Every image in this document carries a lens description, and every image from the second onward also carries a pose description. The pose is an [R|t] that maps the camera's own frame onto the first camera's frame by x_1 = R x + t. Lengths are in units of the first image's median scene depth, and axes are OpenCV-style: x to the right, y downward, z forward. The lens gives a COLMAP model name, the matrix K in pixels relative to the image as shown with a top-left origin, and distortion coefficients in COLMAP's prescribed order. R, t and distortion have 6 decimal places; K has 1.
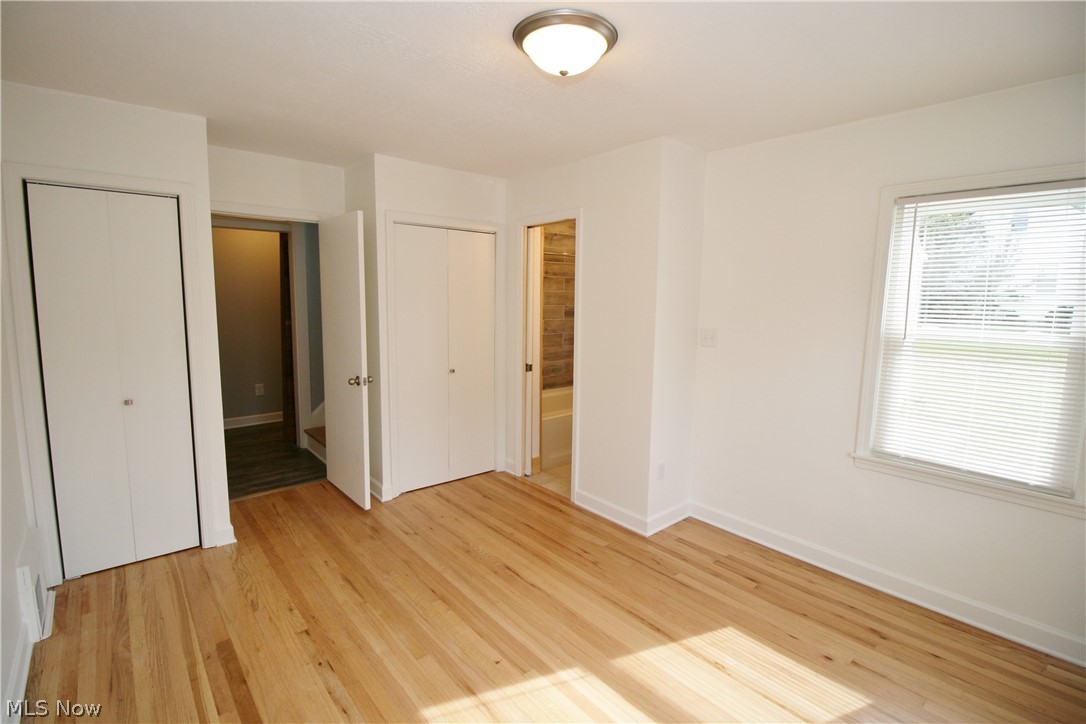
lens RADIAL K [[505.5, 0, 542.1], [0, 505.5, 360.1], [0, 0, 1]] dist [-0.007169, -0.008022]
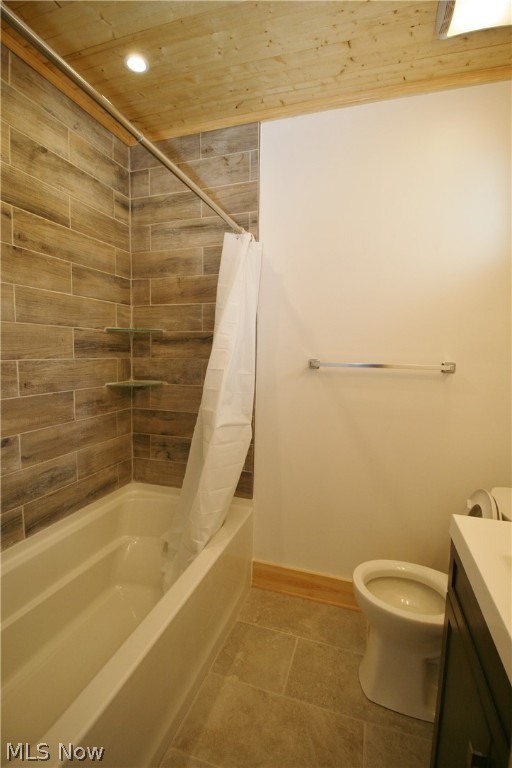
lens RADIAL K [[357.5, 0, 255.4], [0, 357.5, 384.6], [0, 0, 1]] dist [-0.007169, -0.008022]
pose [[0.856380, -0.043151, 0.514539, 0.017840], [0.052449, 0.998617, -0.003547, -0.049743], [-0.513675, 0.030025, 0.857460, 0.661923]]
